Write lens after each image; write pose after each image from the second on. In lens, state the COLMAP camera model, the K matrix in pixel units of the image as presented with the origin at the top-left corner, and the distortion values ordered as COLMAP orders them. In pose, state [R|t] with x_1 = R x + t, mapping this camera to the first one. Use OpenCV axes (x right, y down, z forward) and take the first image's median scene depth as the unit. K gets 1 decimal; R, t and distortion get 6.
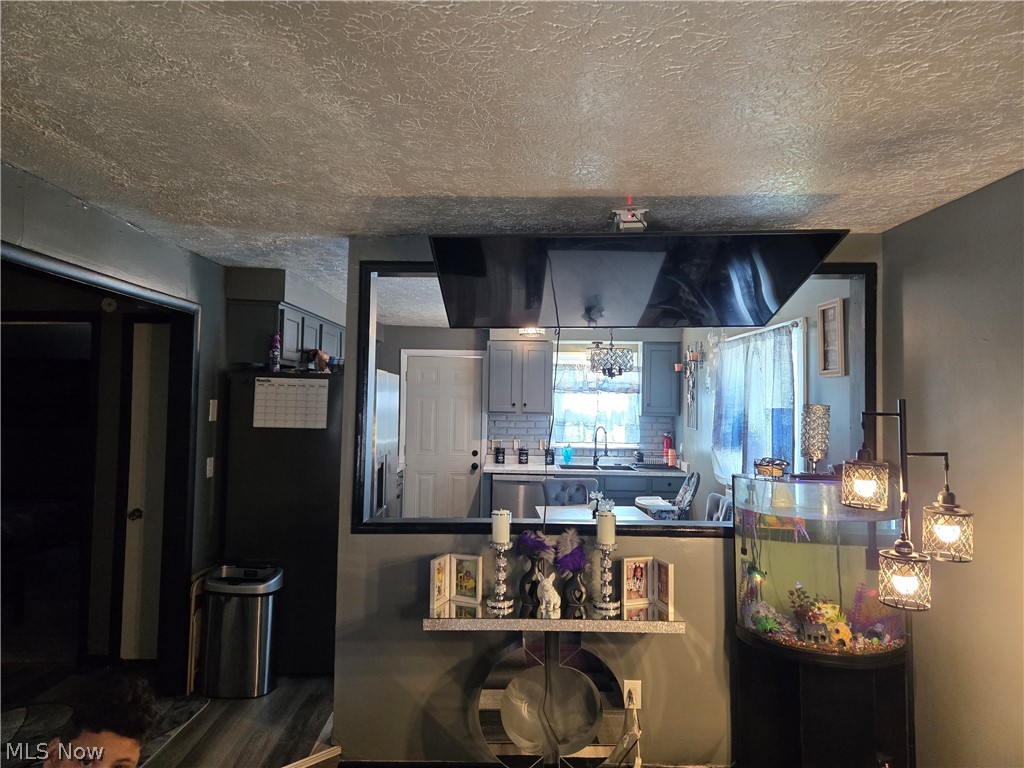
lens RADIAL K [[663.2, 0, 514.6], [0, 663.2, 374.7], [0, 0, 1]] dist [0.052143, -0.007148]
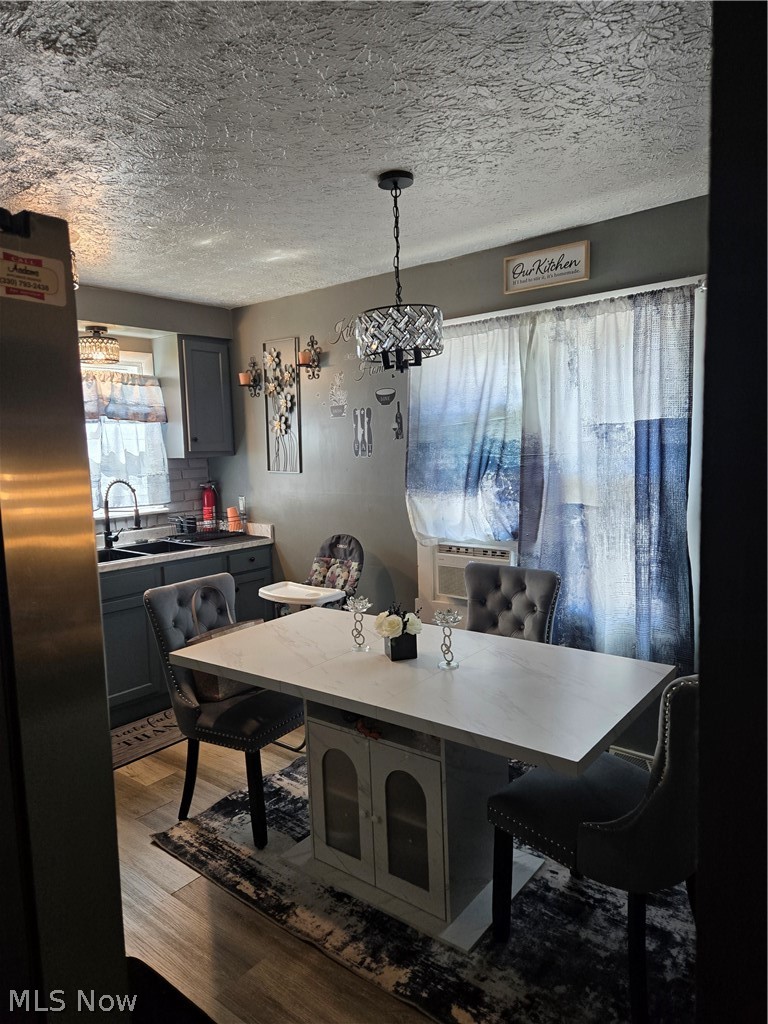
lens RADIAL K [[663.2, 0, 381.6], [0, 663.2, 520.1], [0, 0, 1]] dist [0.052143, -0.007148]
pose [[0.641183, -0.110221, 0.759431, -0.370879], [0.003505, 0.990041, 0.140732, 0.071796], [-0.767380, -0.087574, 0.635184, 1.017811]]
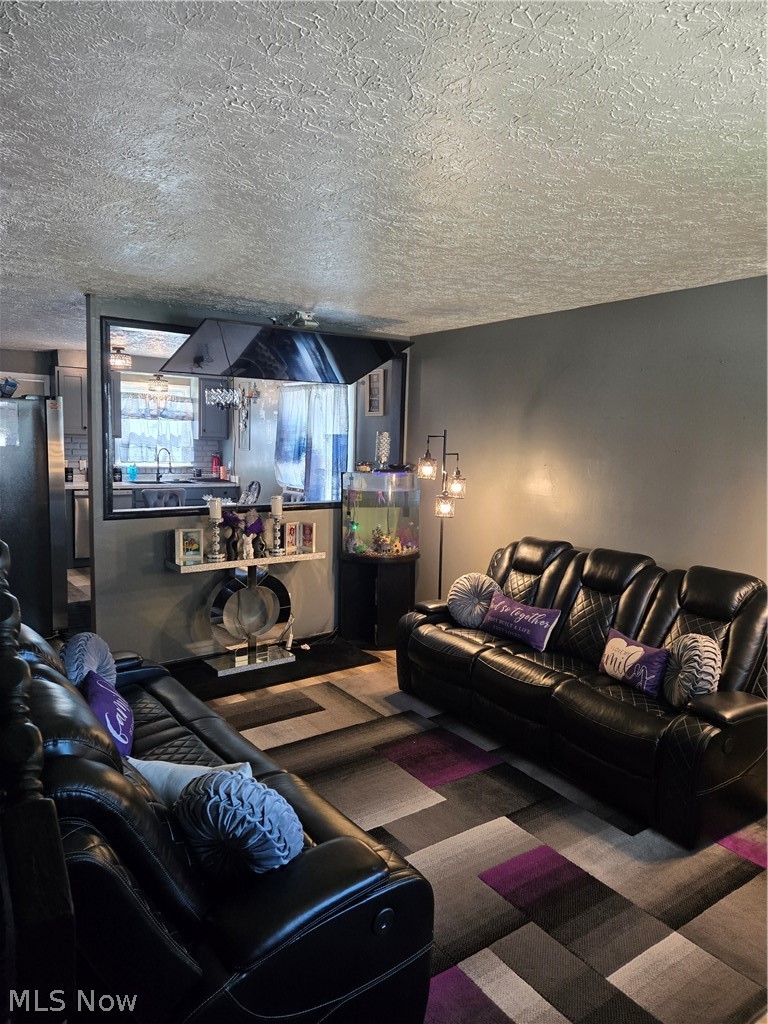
lens RADIAL K [[663.2, 0, 391.8], [0, 663.2, 510.0], [0, 0, 1]] dist [0.052143, -0.007148]
pose [[0.799884, -0.055326, 0.597600, -0.583624], [-0.041818, 0.988184, 0.147460, -0.012087], [-0.598697, -0.142941, 0.788118, -0.438600]]
